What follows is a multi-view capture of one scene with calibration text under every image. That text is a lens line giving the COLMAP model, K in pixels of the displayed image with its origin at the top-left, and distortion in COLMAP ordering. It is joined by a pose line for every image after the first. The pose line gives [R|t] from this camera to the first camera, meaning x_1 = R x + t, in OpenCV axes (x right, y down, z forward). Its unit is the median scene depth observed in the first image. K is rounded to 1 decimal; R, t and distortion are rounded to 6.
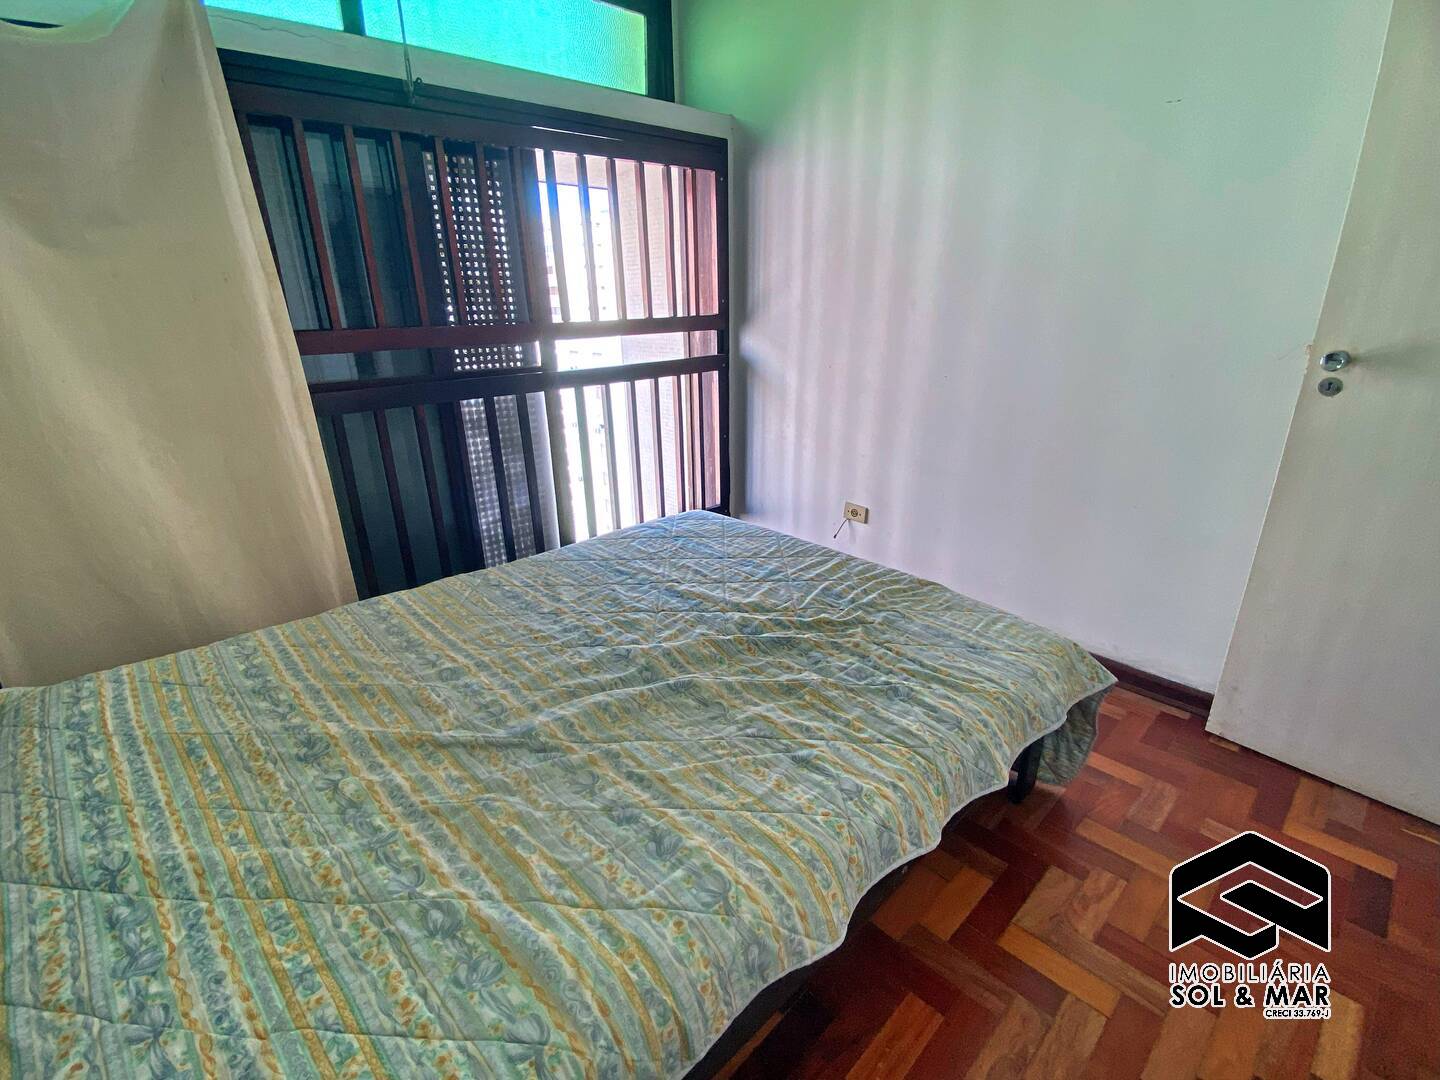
lens RADIAL K [[650.7, 0, 714.1], [0, 650.7, 537.2], [0, 0, 1]] dist [0.046639, -0.038428]
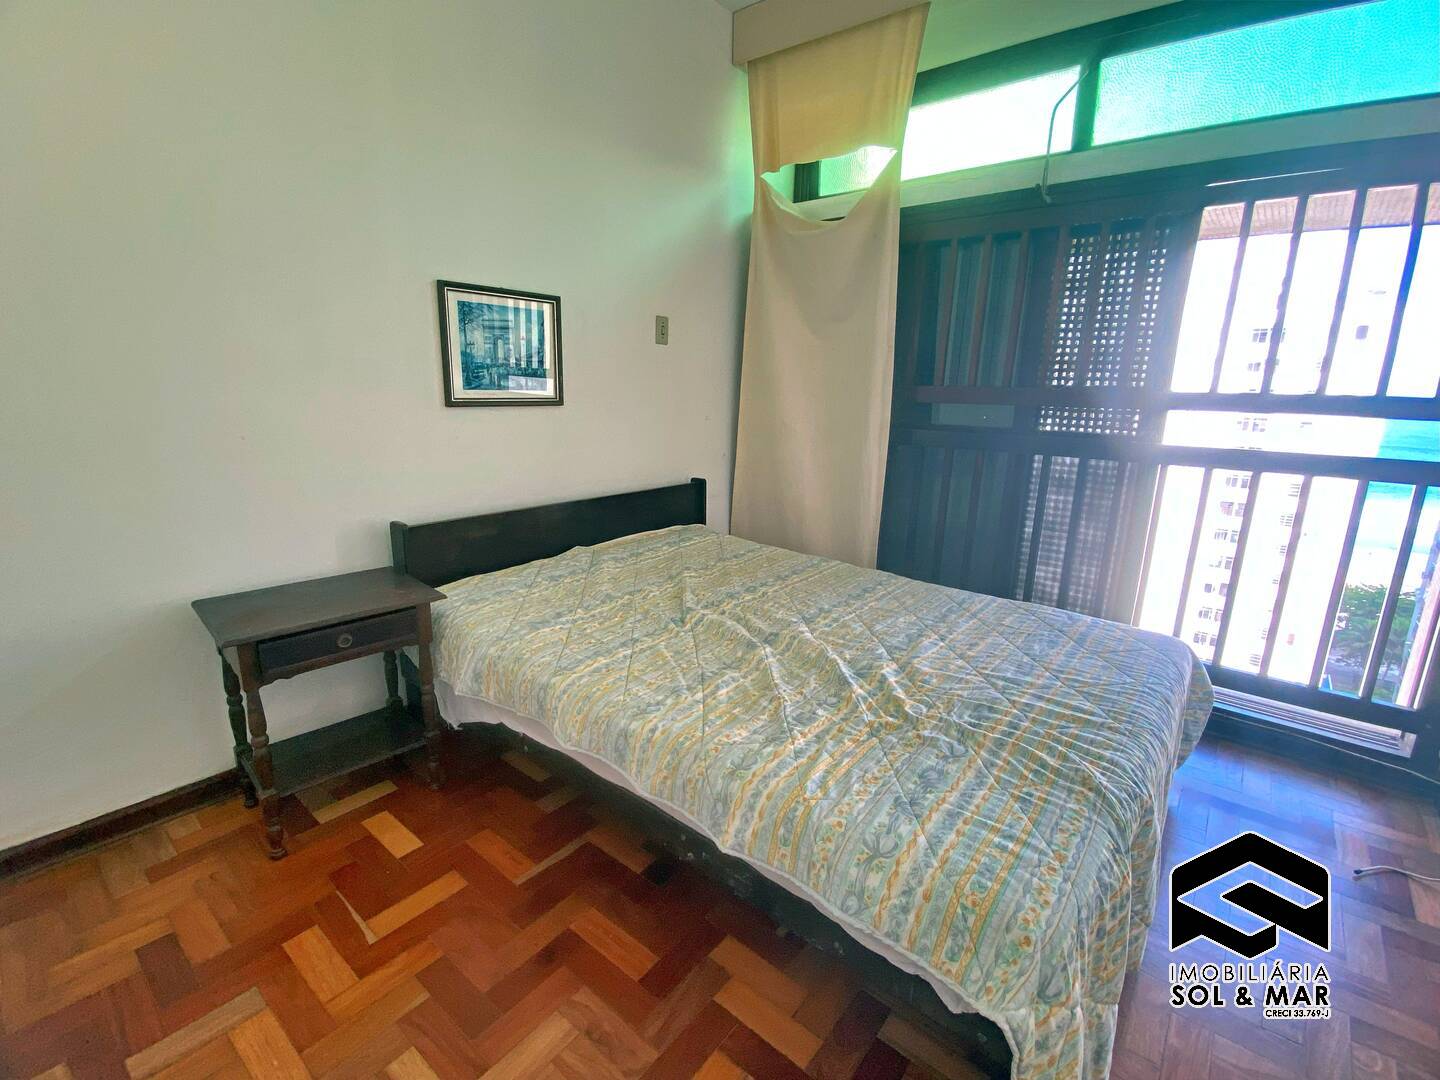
lens RADIAL K [[650.7, 0, 714.1], [0, 650.7, 537.2], [0, 0, 1]] dist [0.046639, -0.038428]
pose [[0.113756, 0.256975, -0.959700, 0.809354], [-0.358441, 0.911527, 0.201589, -0.145528], [0.926596, 0.321064, 0.195802, 0.429899]]
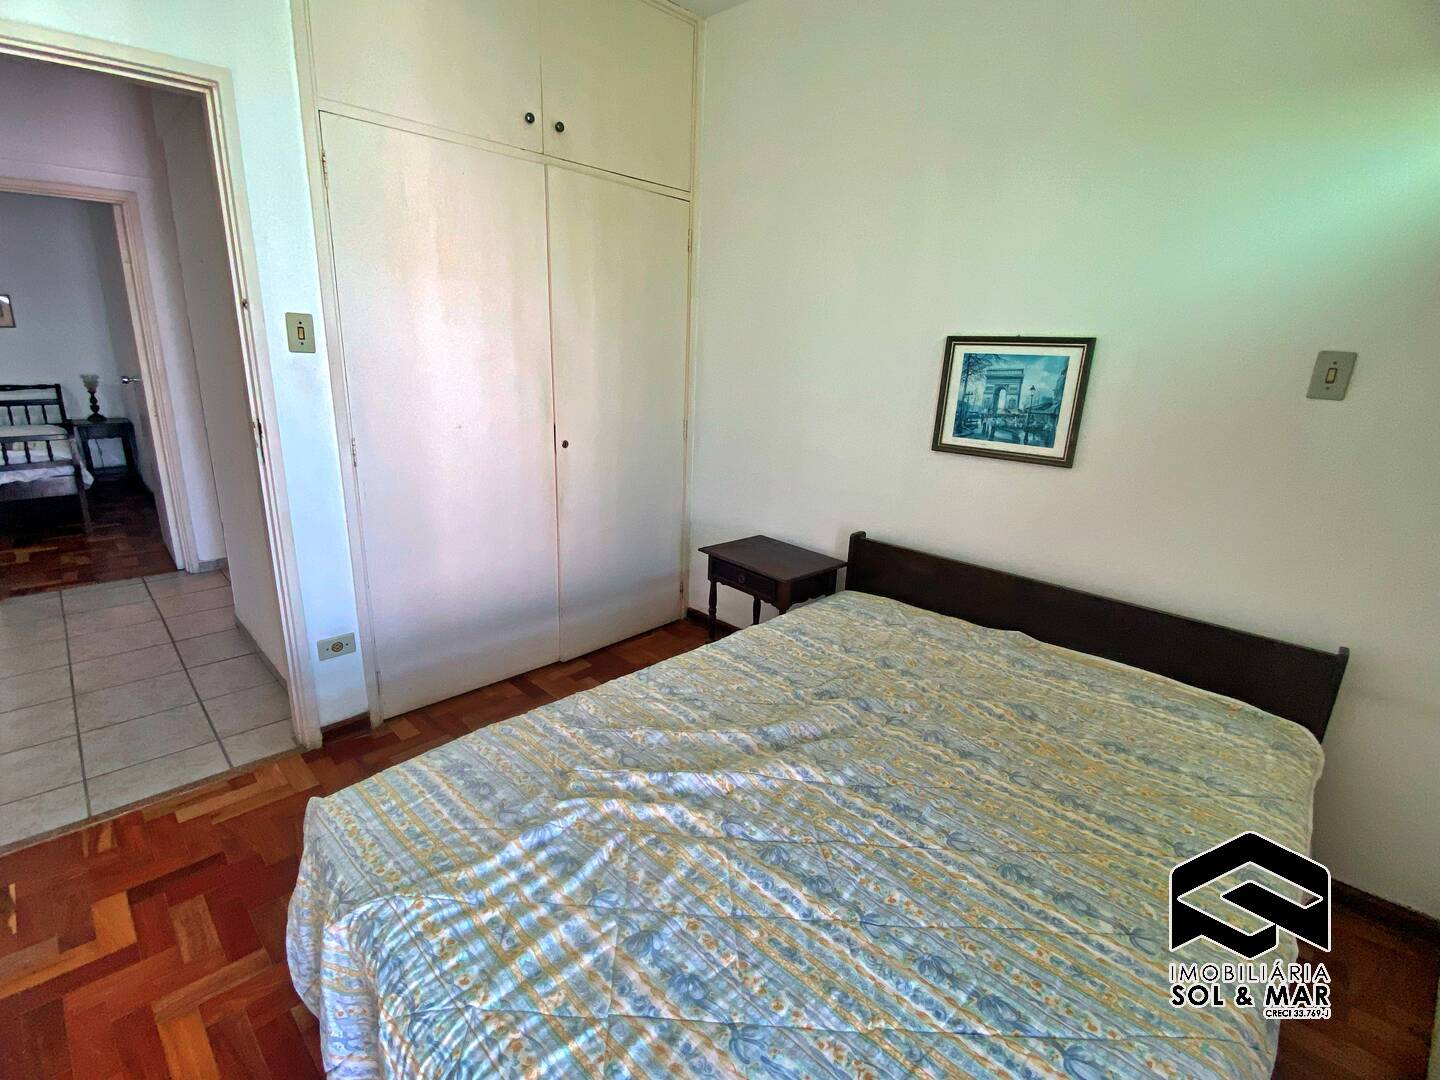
lens RADIAL K [[648.8, 0, 711.4], [0, 648.8, 533.4], [0, 0, 1]] dist [0.017304, -0.020271]
pose [[-0.999095, -0.010046, -0.041326, 0.060527], [-0.031988, 0.817851, 0.574540, -0.529615], [0.028027, 0.575342, -0.817433, 1.256313]]
